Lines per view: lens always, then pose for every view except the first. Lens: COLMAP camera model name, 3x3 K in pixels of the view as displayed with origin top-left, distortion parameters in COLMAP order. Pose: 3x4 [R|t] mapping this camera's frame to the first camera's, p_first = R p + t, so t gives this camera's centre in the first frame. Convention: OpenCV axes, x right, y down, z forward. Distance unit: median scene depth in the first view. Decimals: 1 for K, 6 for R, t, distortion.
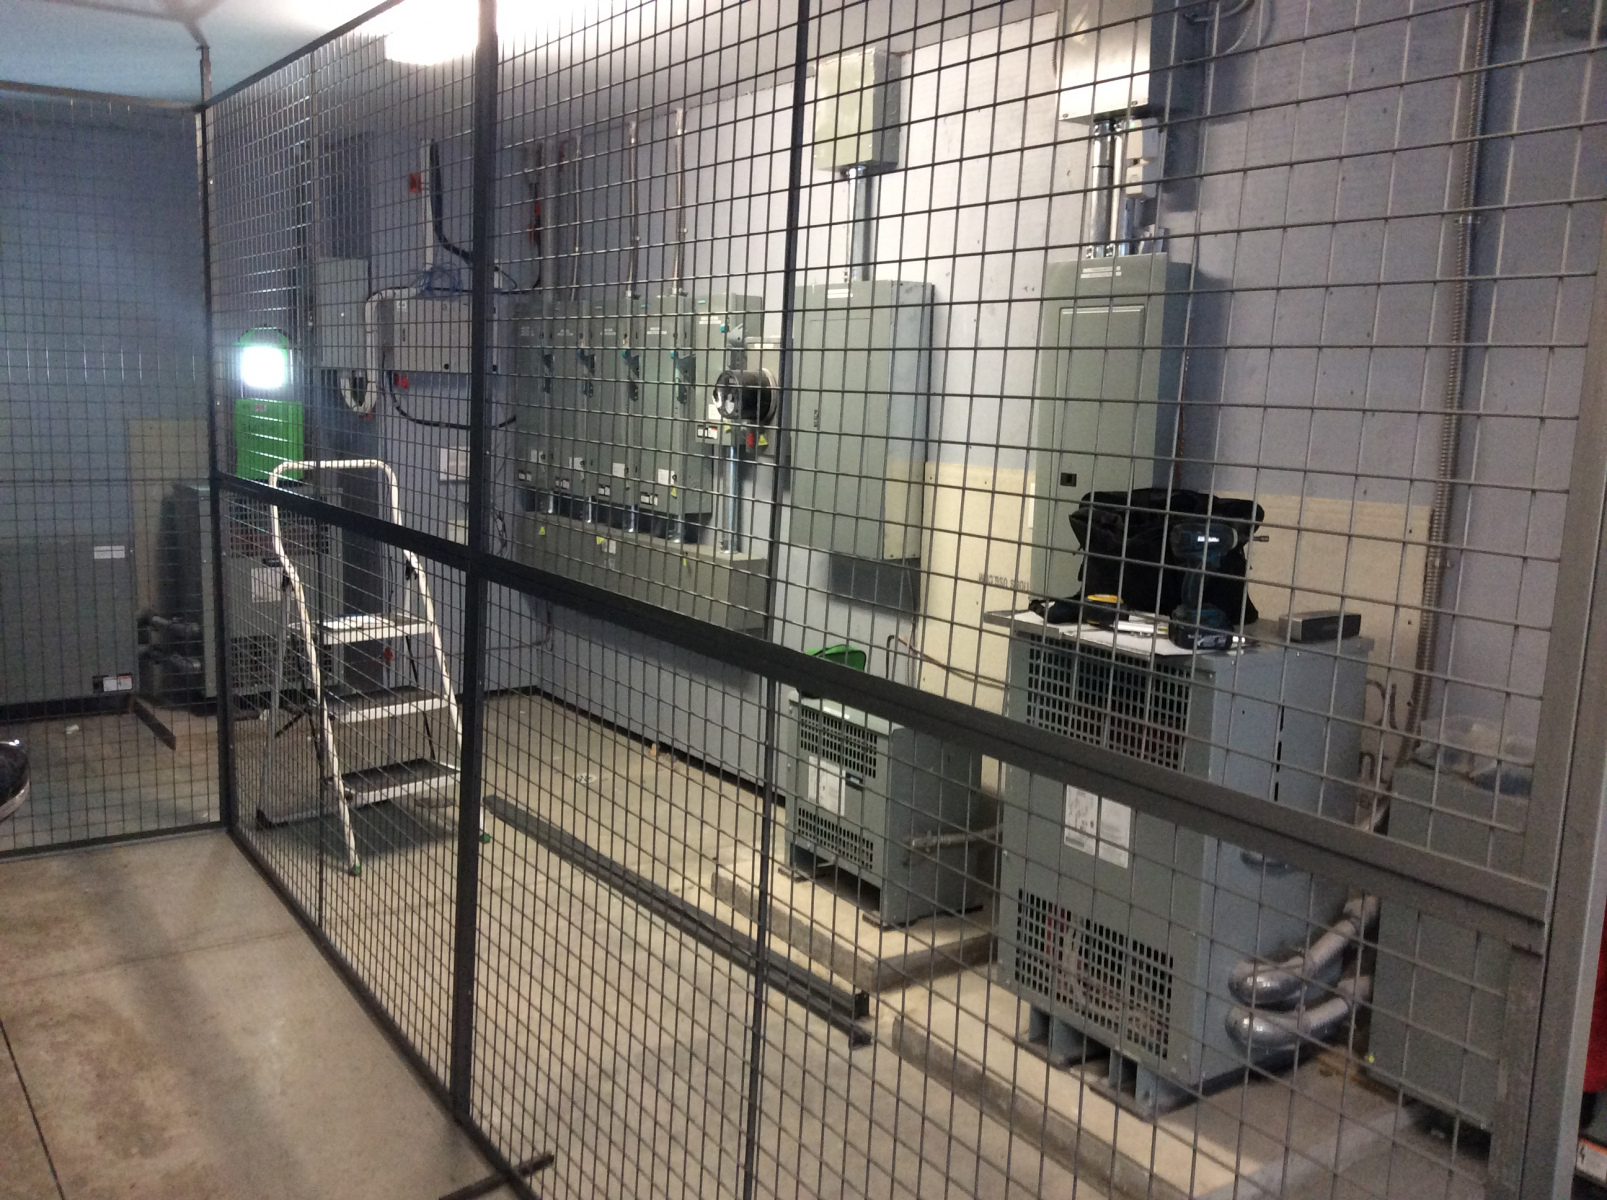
lens RADIAL K [[1434.7, 0, 833.0], [0, 1434.7, 607.8], [0, 0, 1]] dist [0.207948, -0.458111]
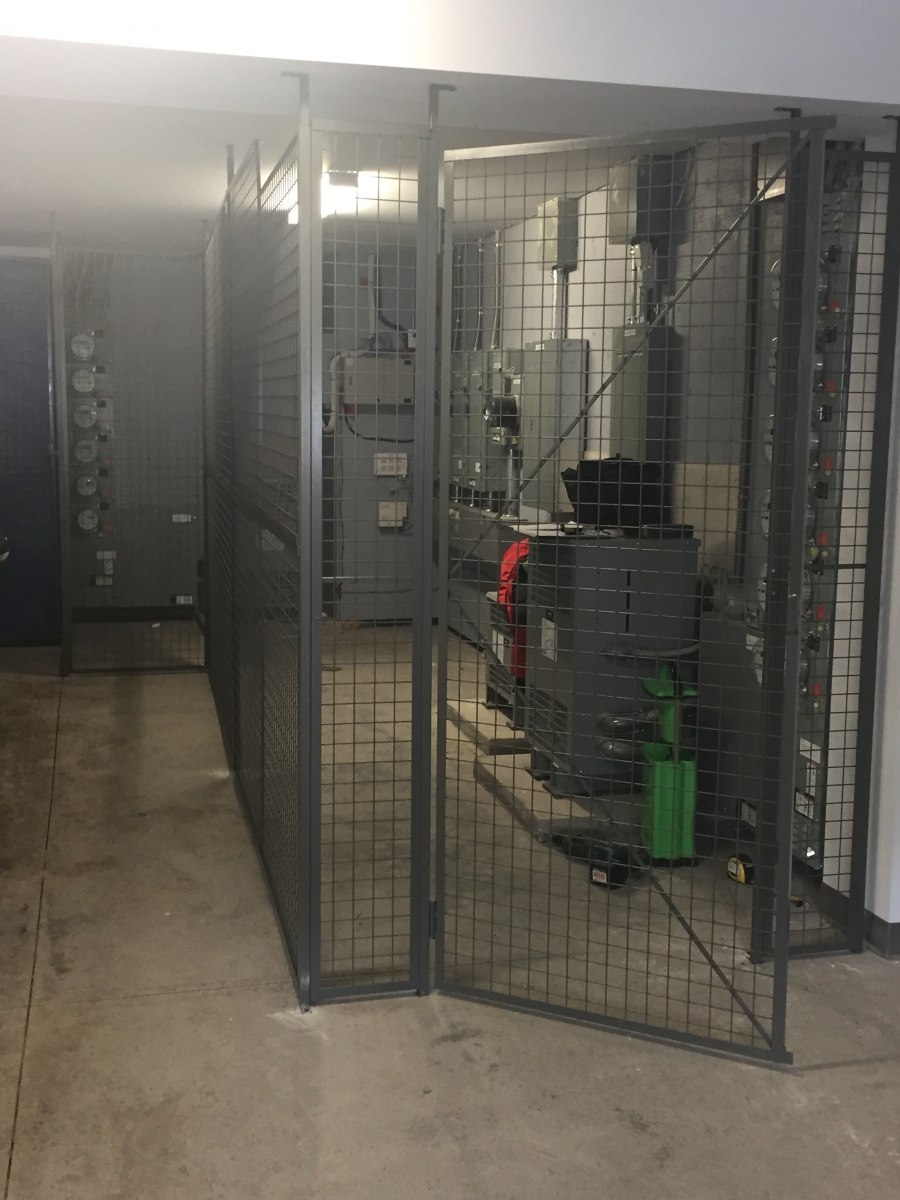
lens RADIAL K [[1361.7, 0, 450.0], [0, 1361.7, 604.8], [0, 0, 1]] dist [0.065889, -0.034256]
pose [[0.935115, 0.035575, -0.352555, 0.439274], [-0.042627, 0.999016, -0.012257, 0.087069], [0.351772, 0.026490, 0.935711, -0.422652]]
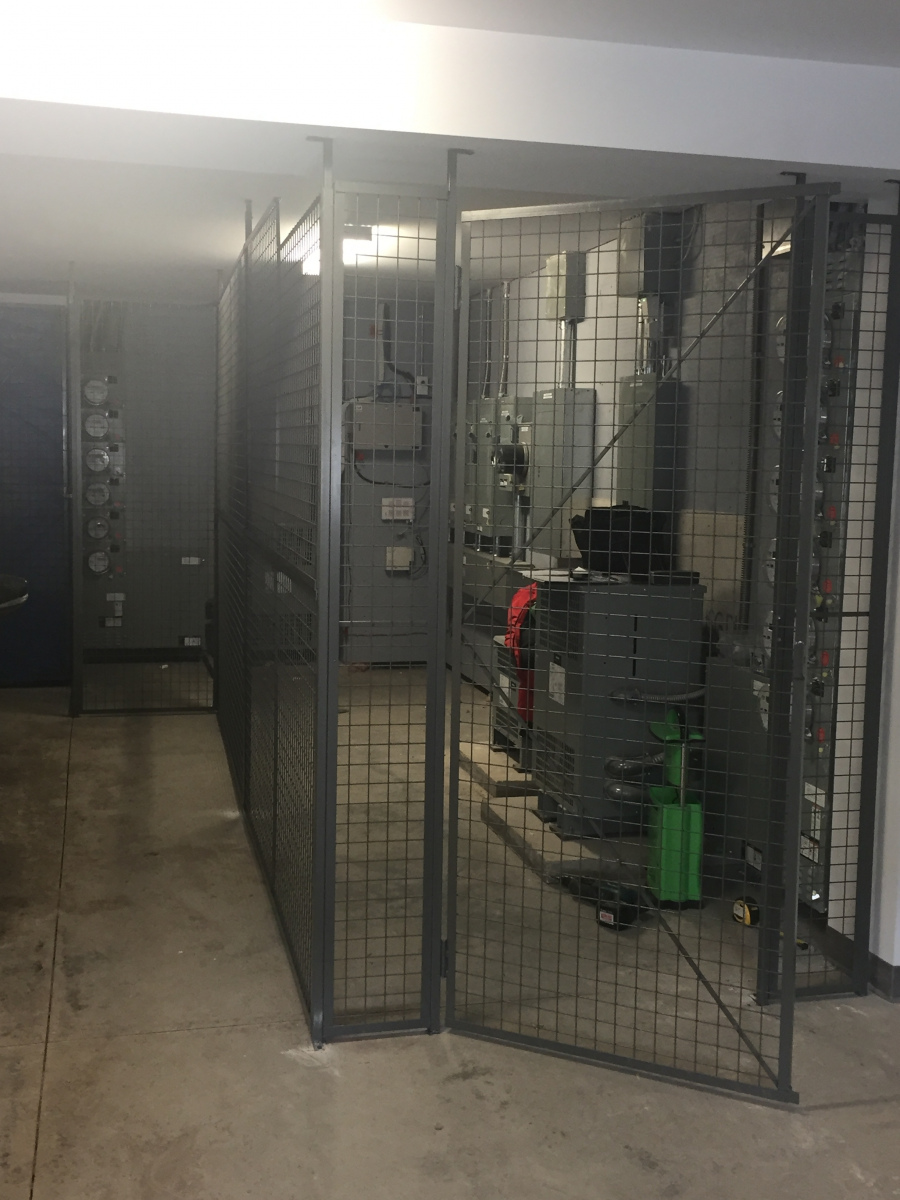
lens RADIAL K [[1361.4, 0, 448.6], [0, 1361.4, 610.5], [0, 0, 1]] dist [0.070635, -0.045297]
pose [[0.934044, 0.032039, -0.355718, 0.439855], [-0.049238, 0.998010, -0.039400, 0.086935], [0.353748, 0.054316, 0.933762, -0.442405]]
